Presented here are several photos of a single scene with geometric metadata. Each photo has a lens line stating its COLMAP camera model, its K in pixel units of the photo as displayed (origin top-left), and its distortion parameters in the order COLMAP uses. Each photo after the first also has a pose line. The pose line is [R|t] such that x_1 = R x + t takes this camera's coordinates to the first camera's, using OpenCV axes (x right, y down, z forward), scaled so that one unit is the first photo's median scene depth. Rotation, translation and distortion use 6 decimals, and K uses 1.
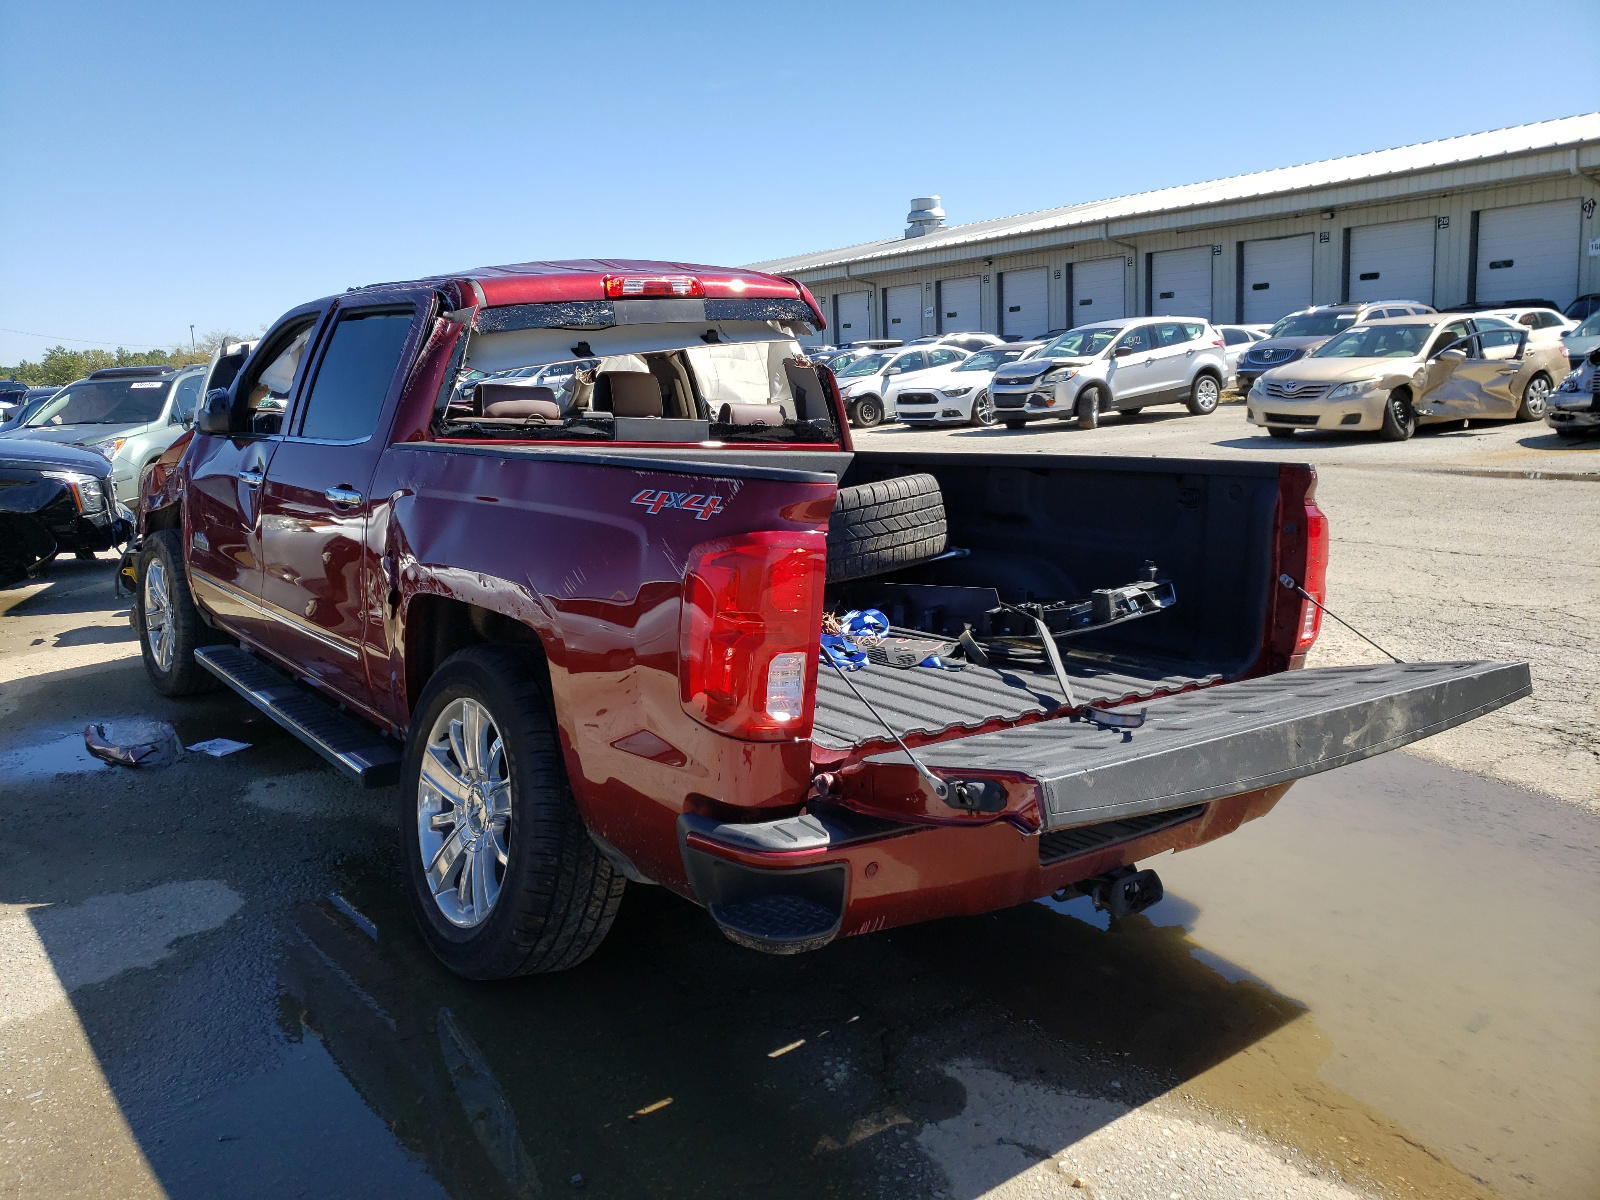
lens RADIAL K [[1454.4, 0, 797.4], [0, 1454.4, 602.2], [0, 0, 1]] dist [-0.003862, -0.001428]
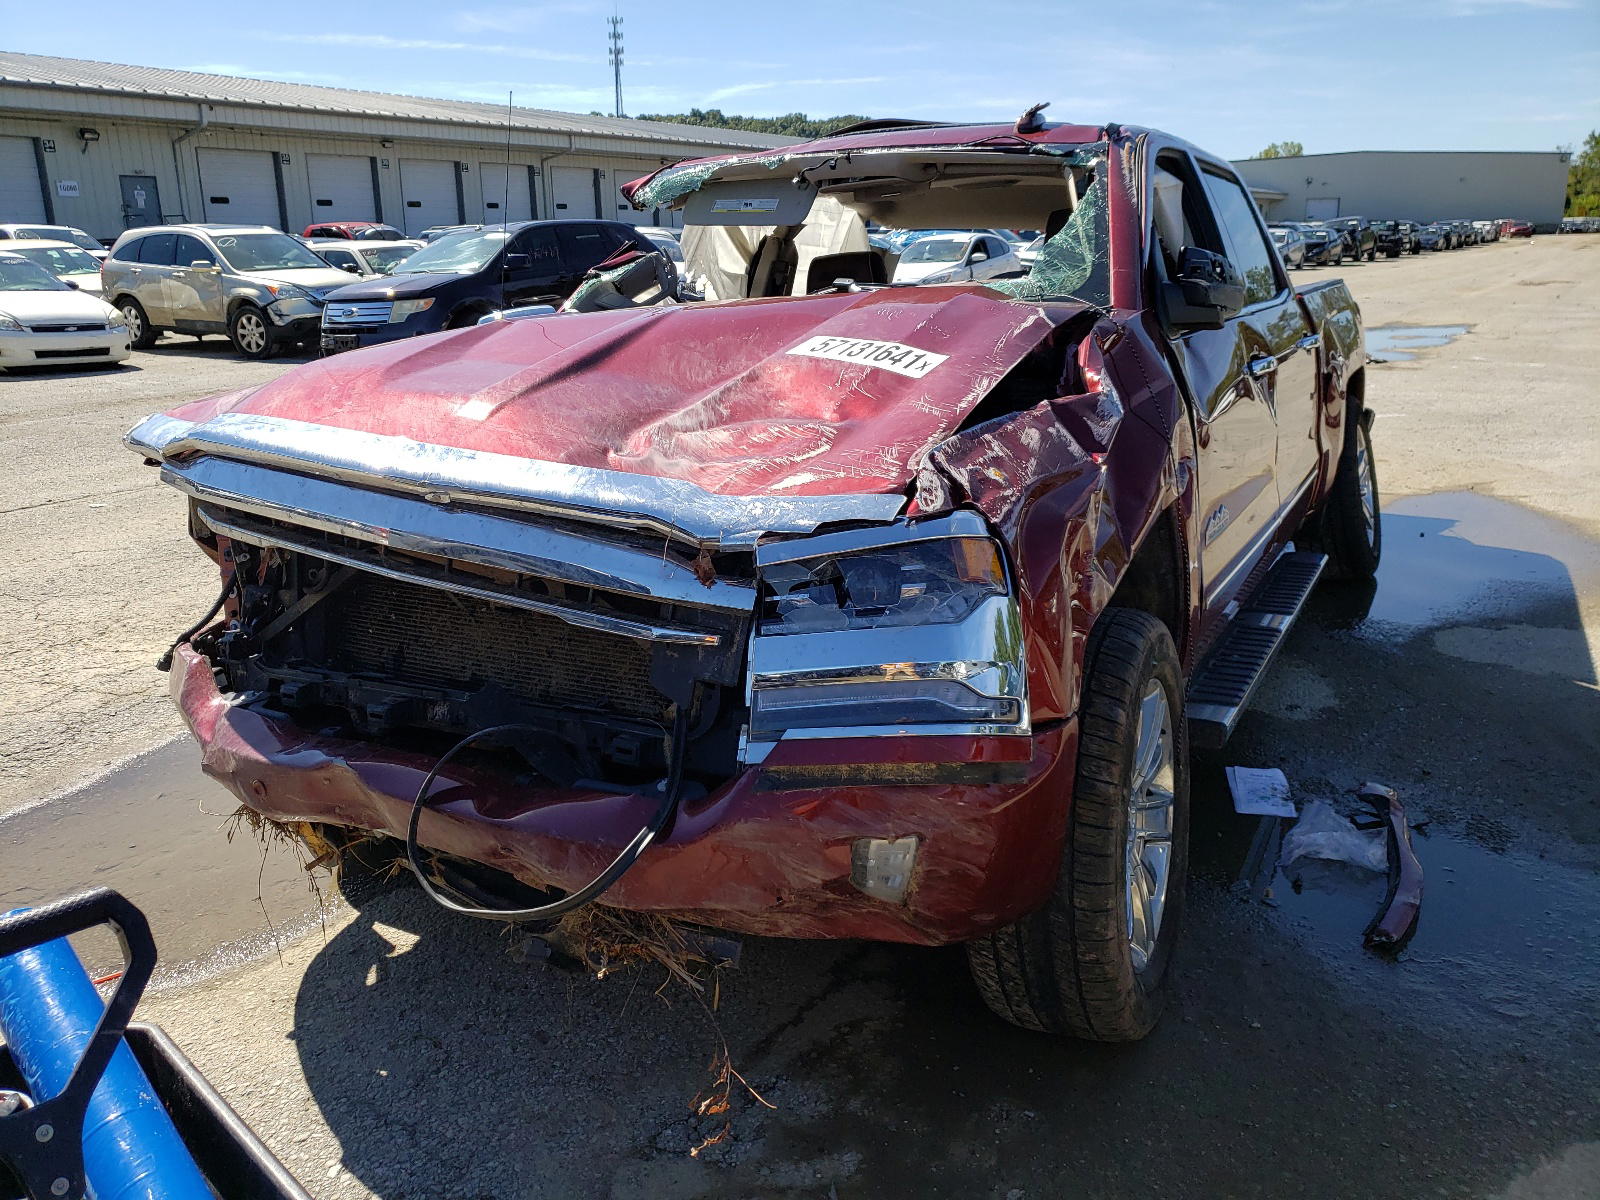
lens RADIAL K [[1454.4, 0, 798.1], [0, 1454.4, 597.4], [0, 0, 1]] dist [-0.003862, -0.001428]
pose [[-0.509842, -0.142183, 0.848437, -0.756600], [0.181409, 0.946300, 0.267595, -0.176511], [-0.840923, 0.290345, -0.456671, 1.313266]]
